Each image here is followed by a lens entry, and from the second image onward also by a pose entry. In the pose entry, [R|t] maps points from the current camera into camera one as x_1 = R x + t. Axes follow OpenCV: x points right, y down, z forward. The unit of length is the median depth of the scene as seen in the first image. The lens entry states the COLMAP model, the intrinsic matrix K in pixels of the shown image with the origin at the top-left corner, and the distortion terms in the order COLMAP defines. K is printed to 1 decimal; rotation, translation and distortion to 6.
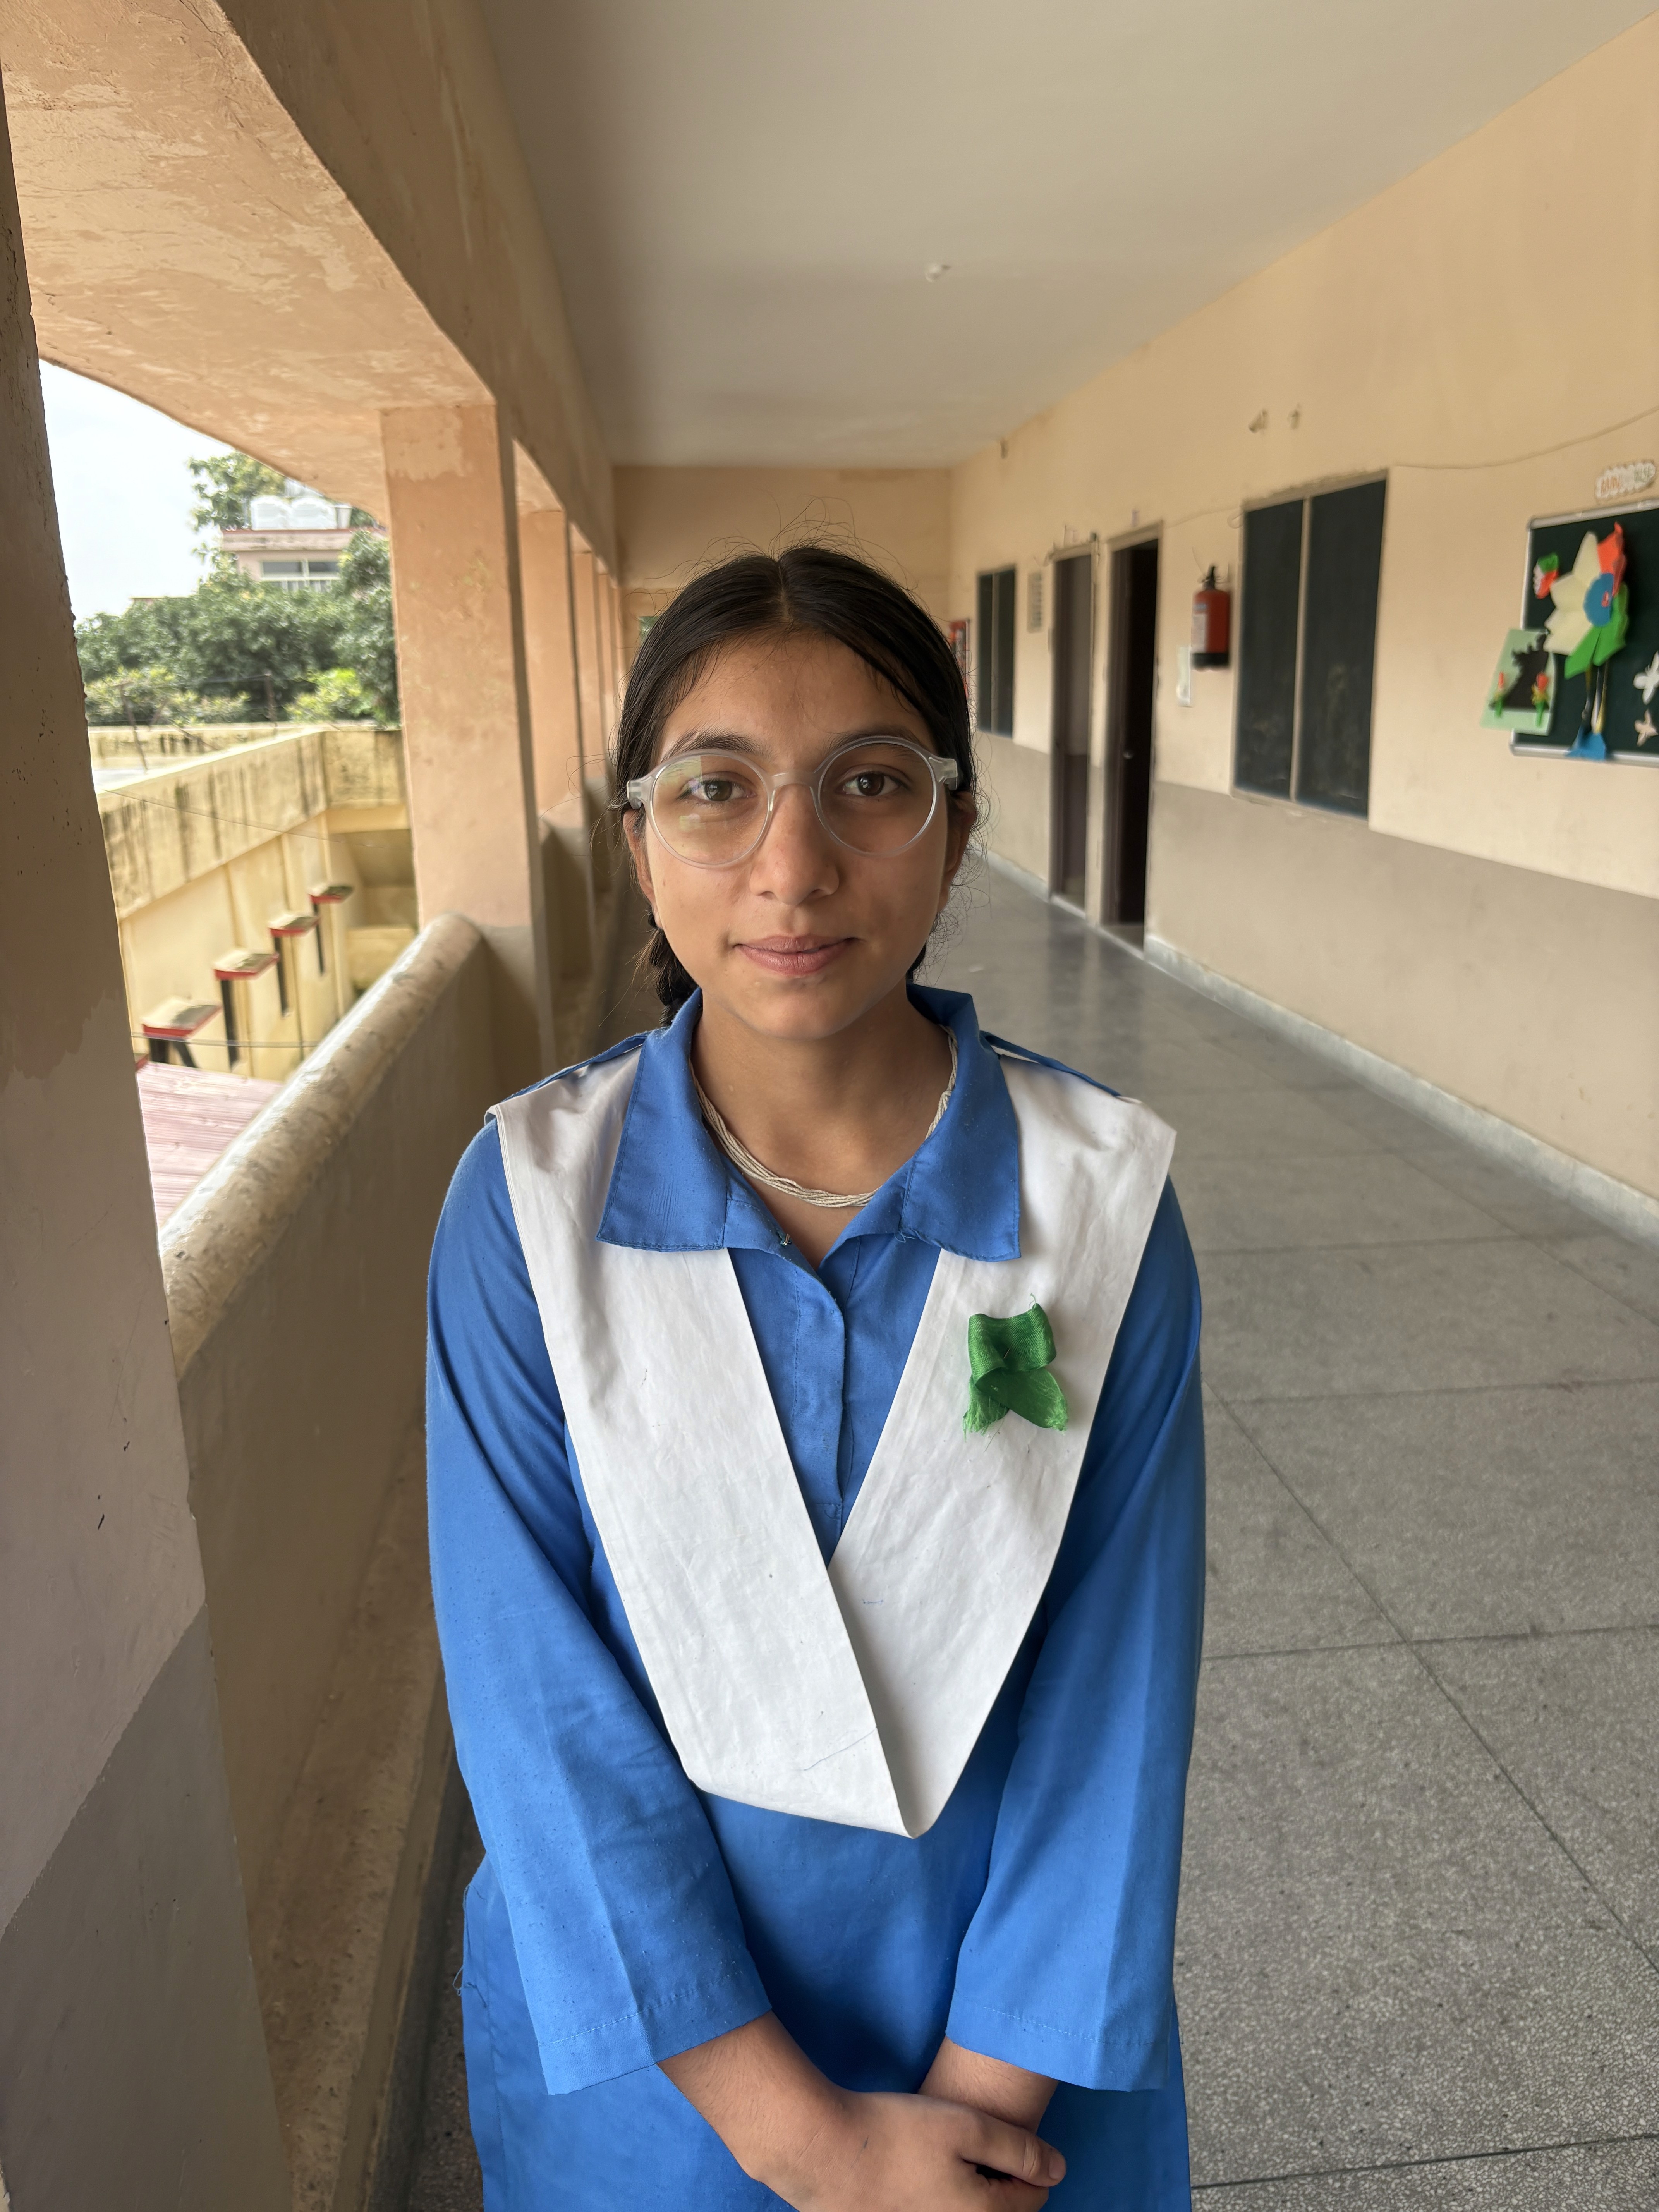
lens RADIAL K [[1631.5, 0, 814.0], [0, 1631.5, 1101.5], [0, 0, 1]] dist [0.004537, -0.000639]
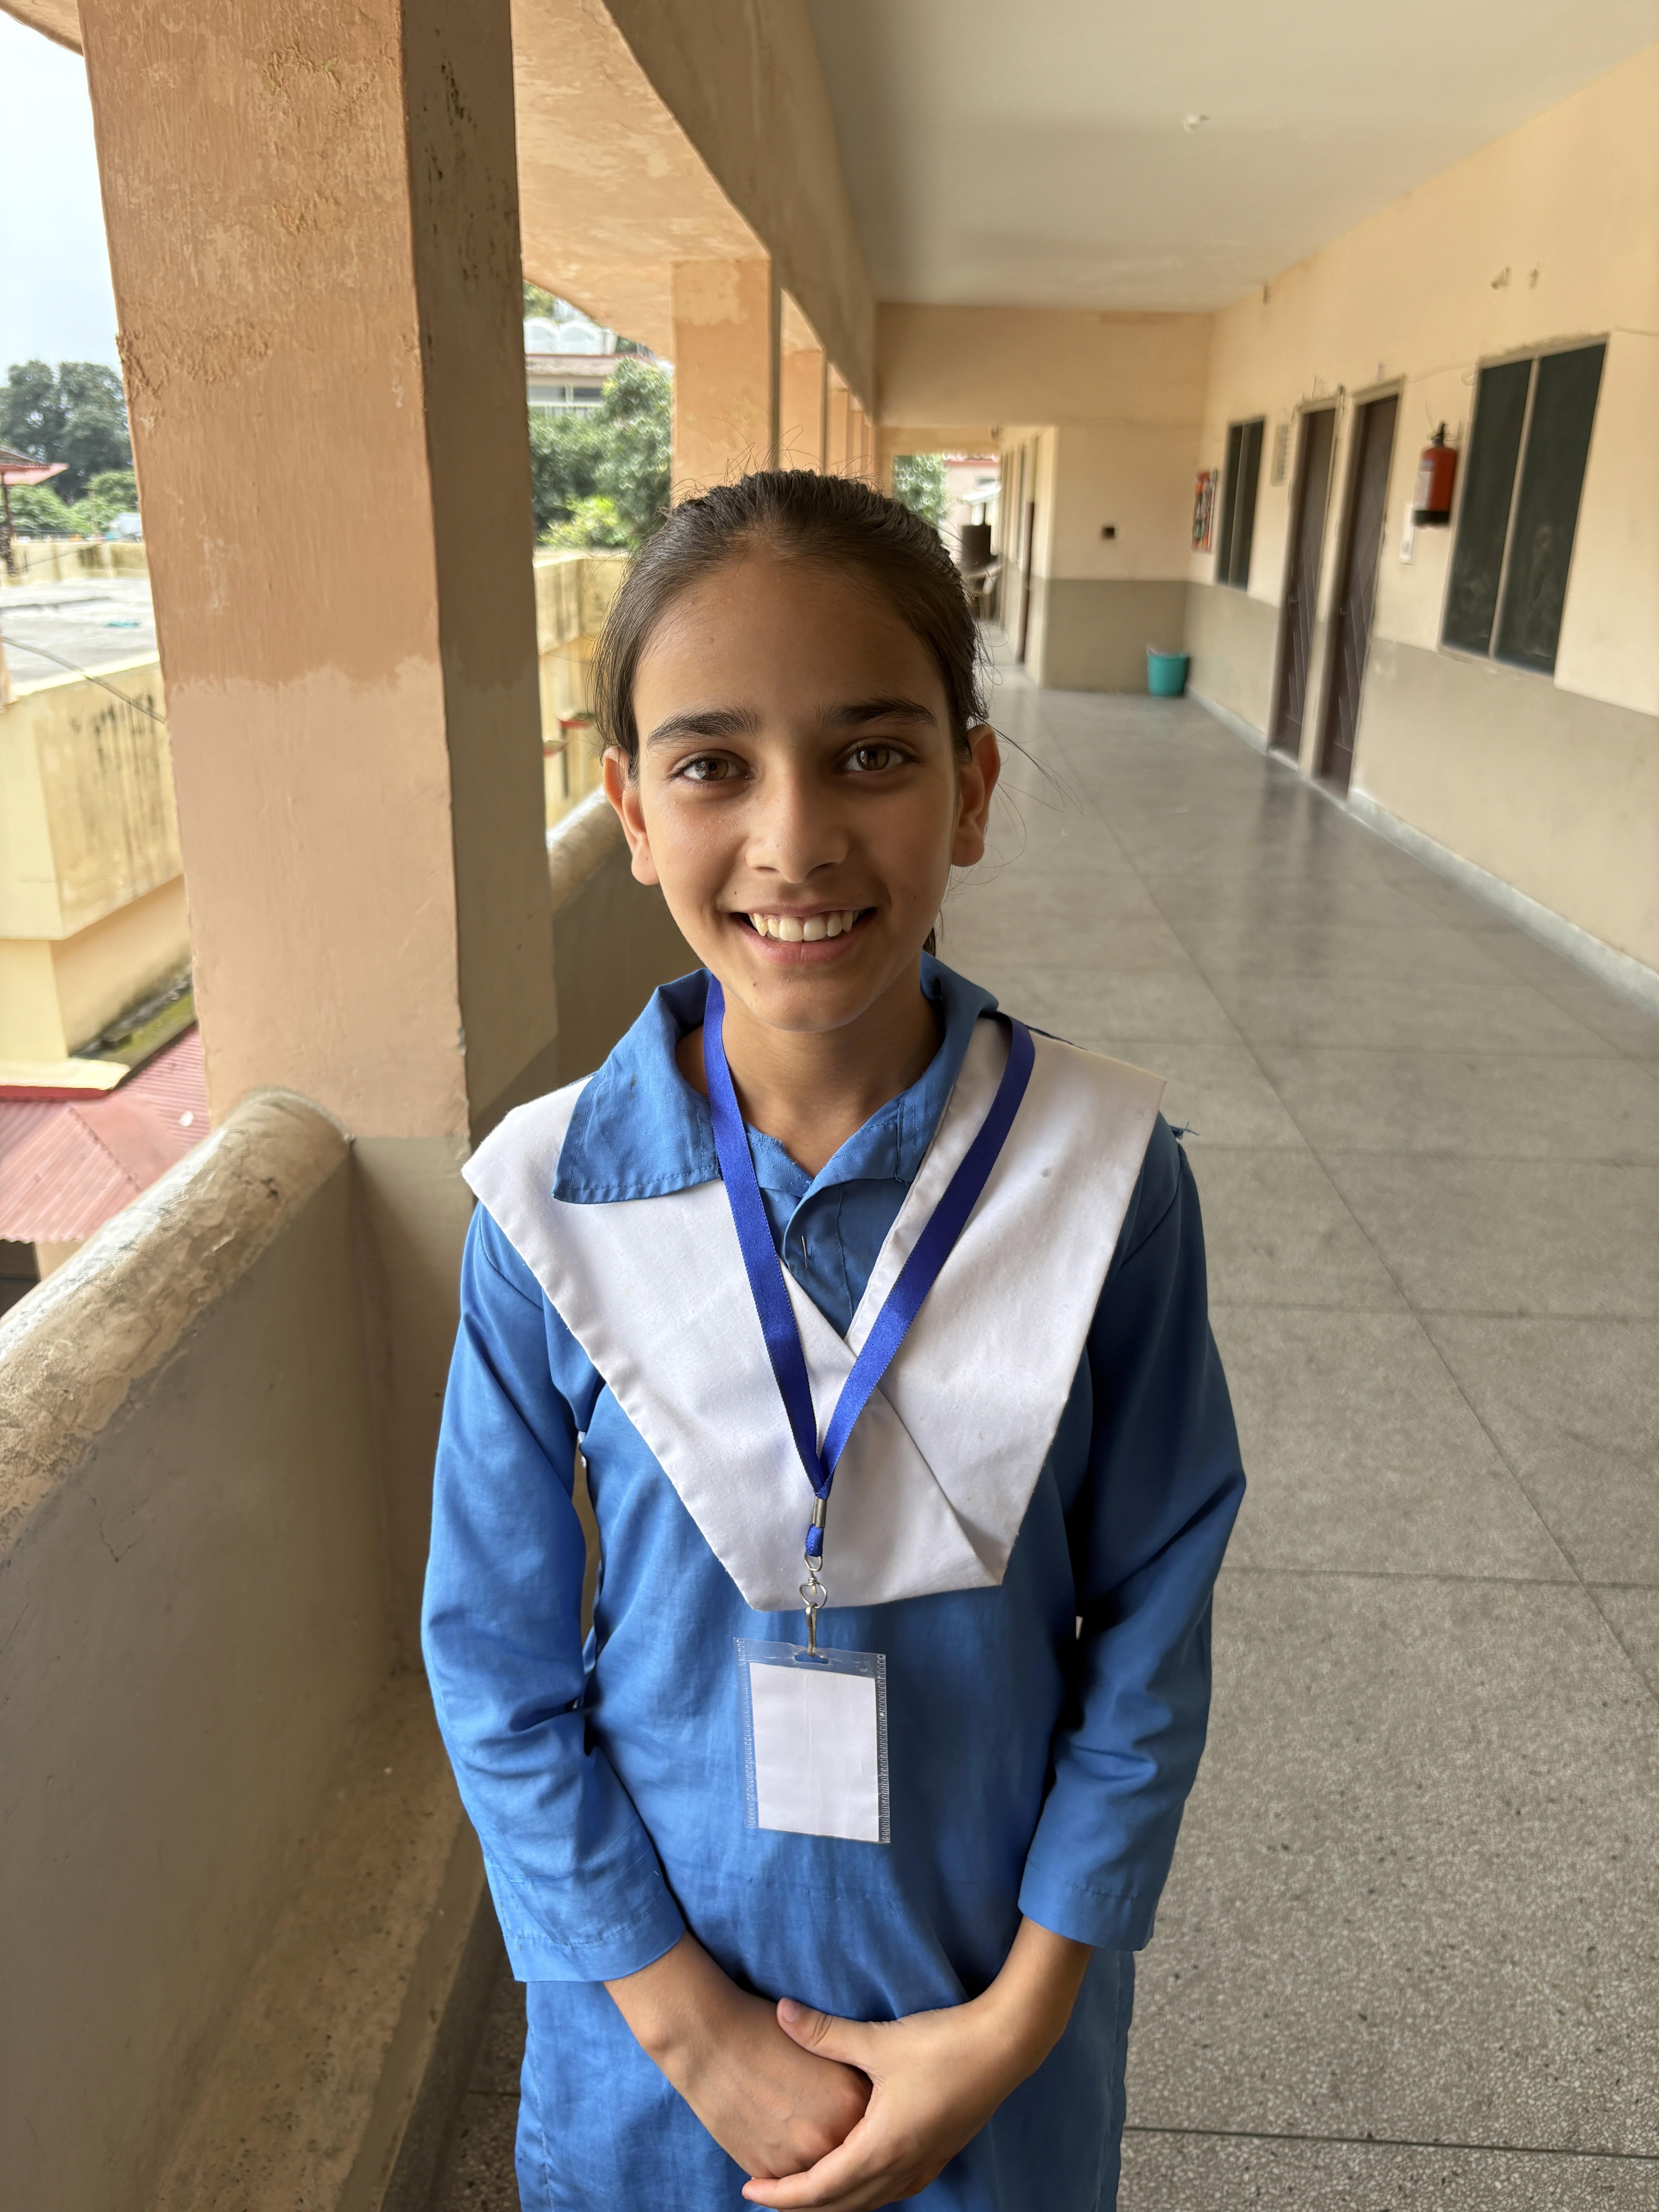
lens RADIAL K [[1644.3, 0, 829.5], [0, 1644.3, 1106.0], [0, 0, 1]] dist [0.009438, 0.007448]
pose [[0.989494, 0.084073, -0.117613, 0.029672], [-0.073701, 0.993218, 0.089923, 0.052189], [0.124375, -0.080310, 0.988980, -0.168813]]
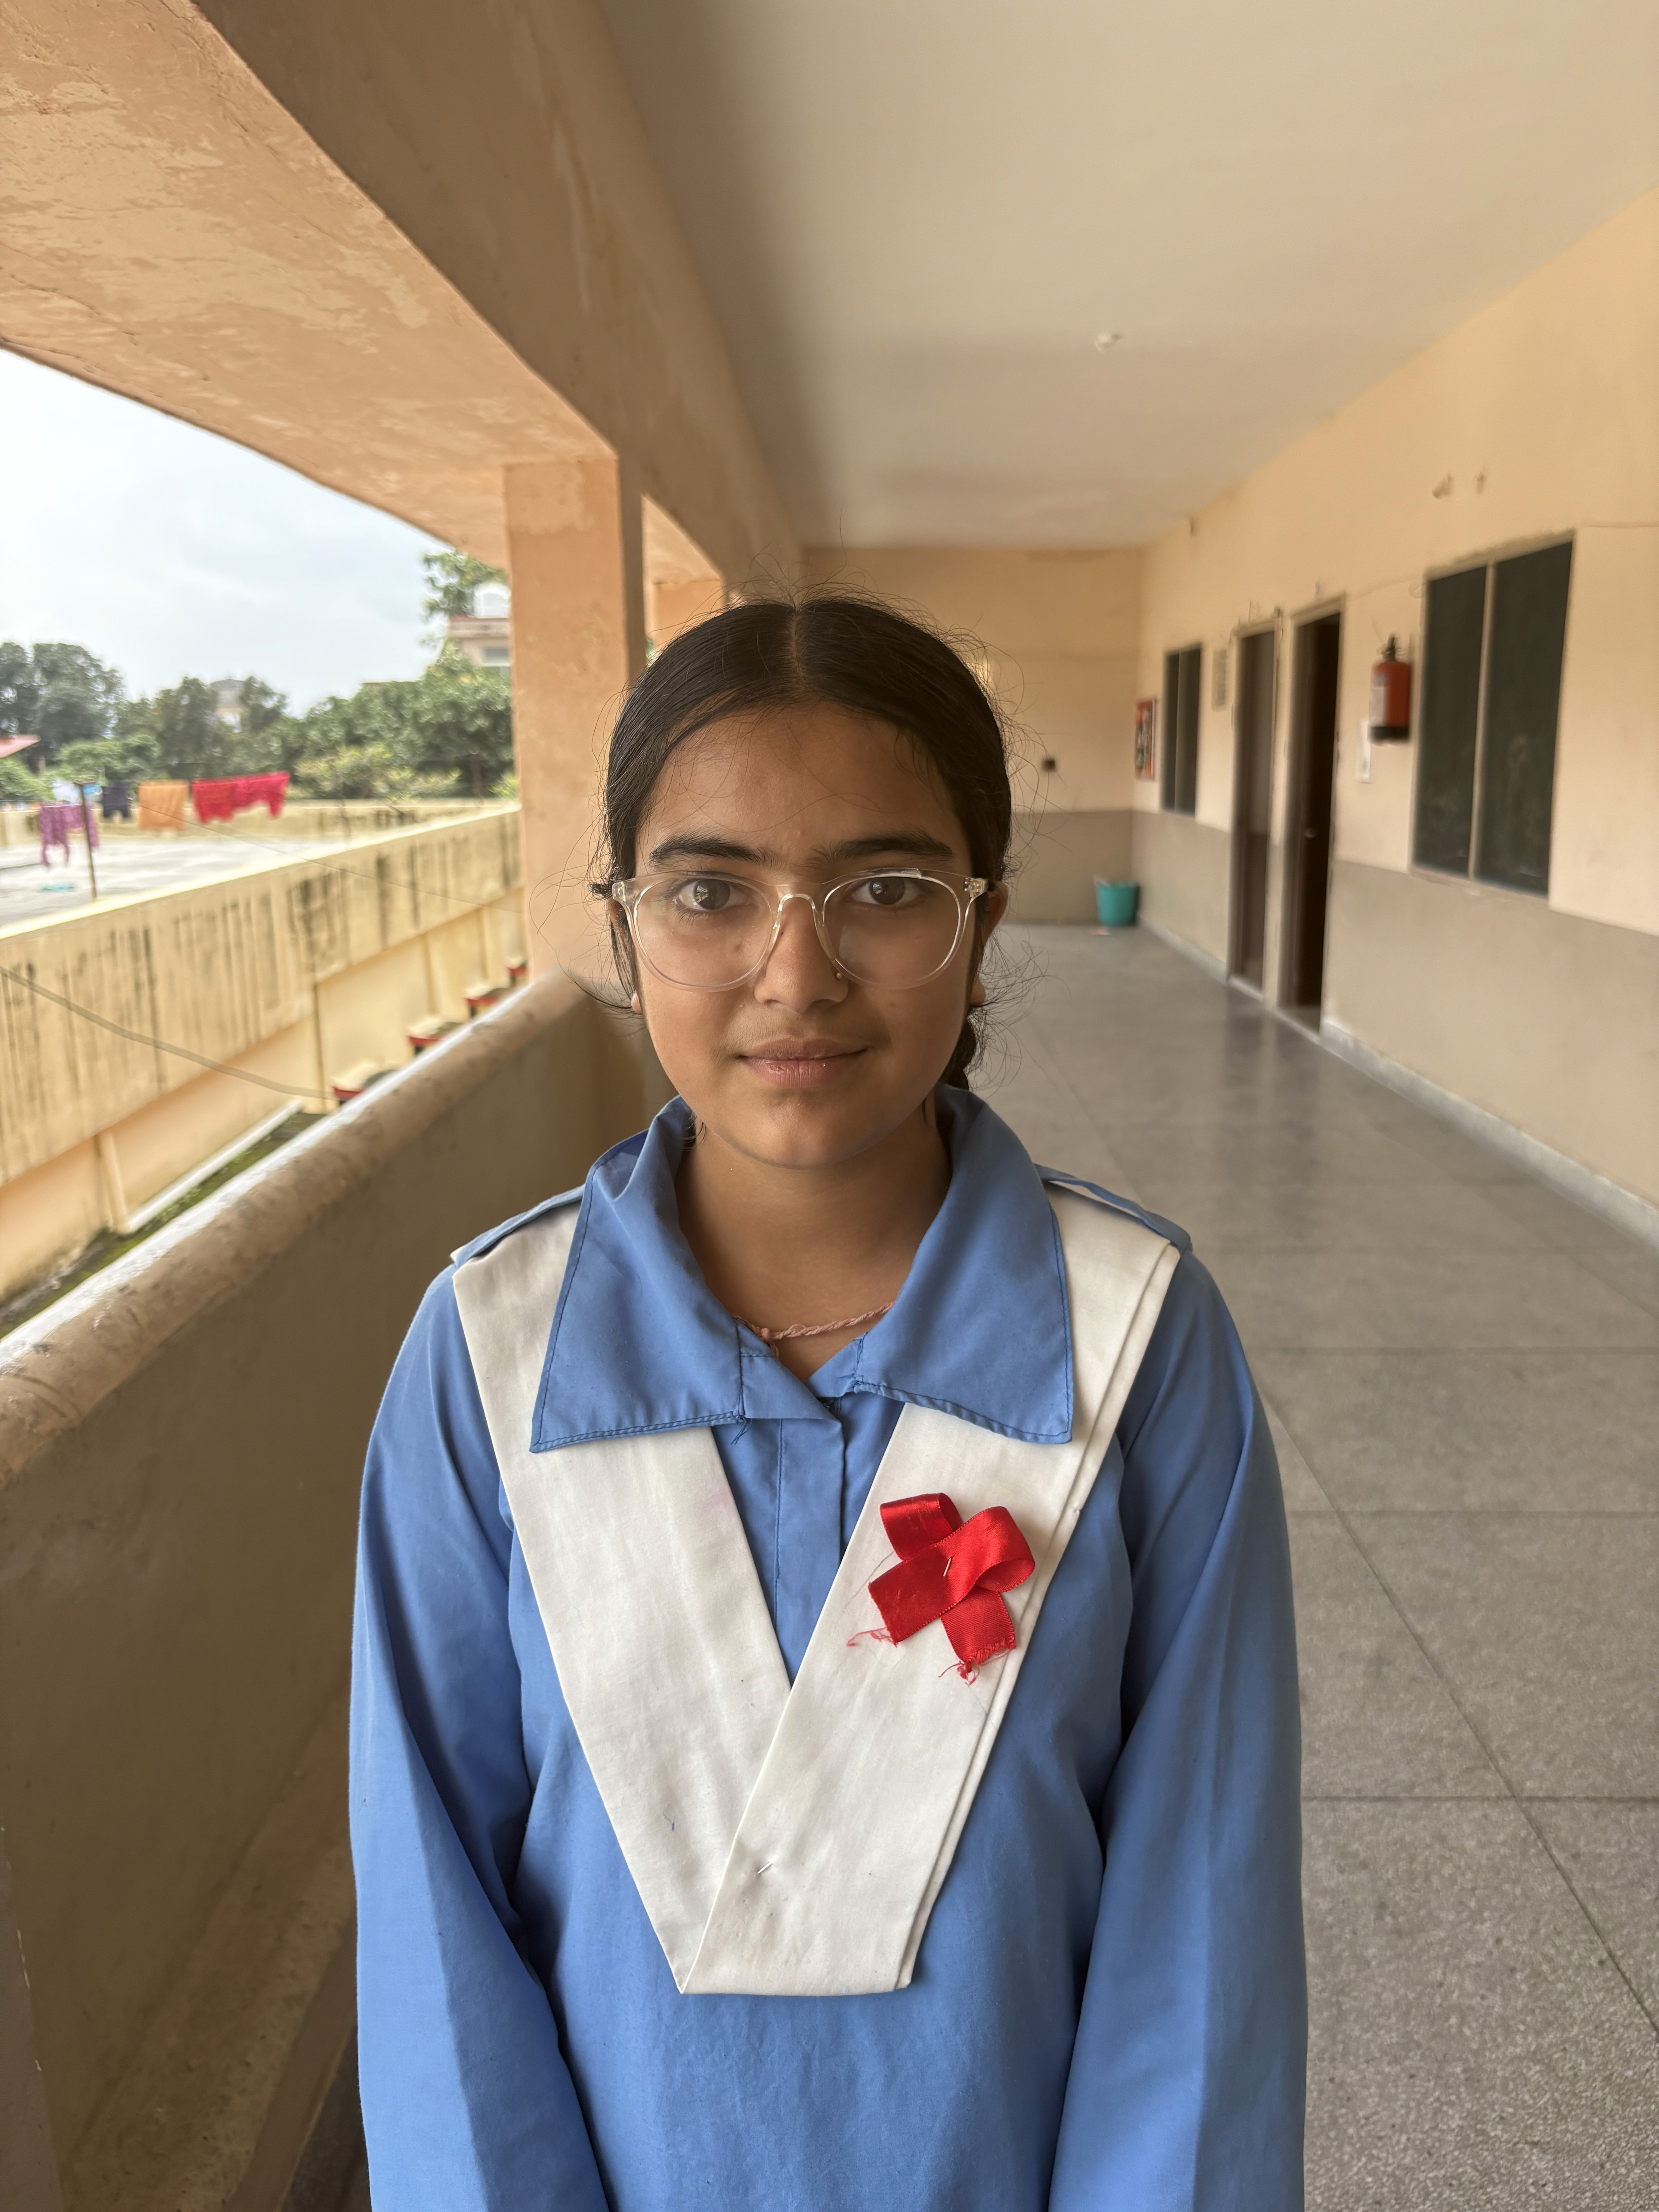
lens RADIAL K [[1633.7, 0, 844.0], [0, 1633.7, 1102.8], [0, 0, 1]] dist [0.012156, -0.005809]
pose [[0.994178, 0.030133, -0.103447, 0.046023], [-0.035314, 0.998193, -0.048622, 0.006657], [0.101795, 0.051992, 0.993446, 0.034759]]
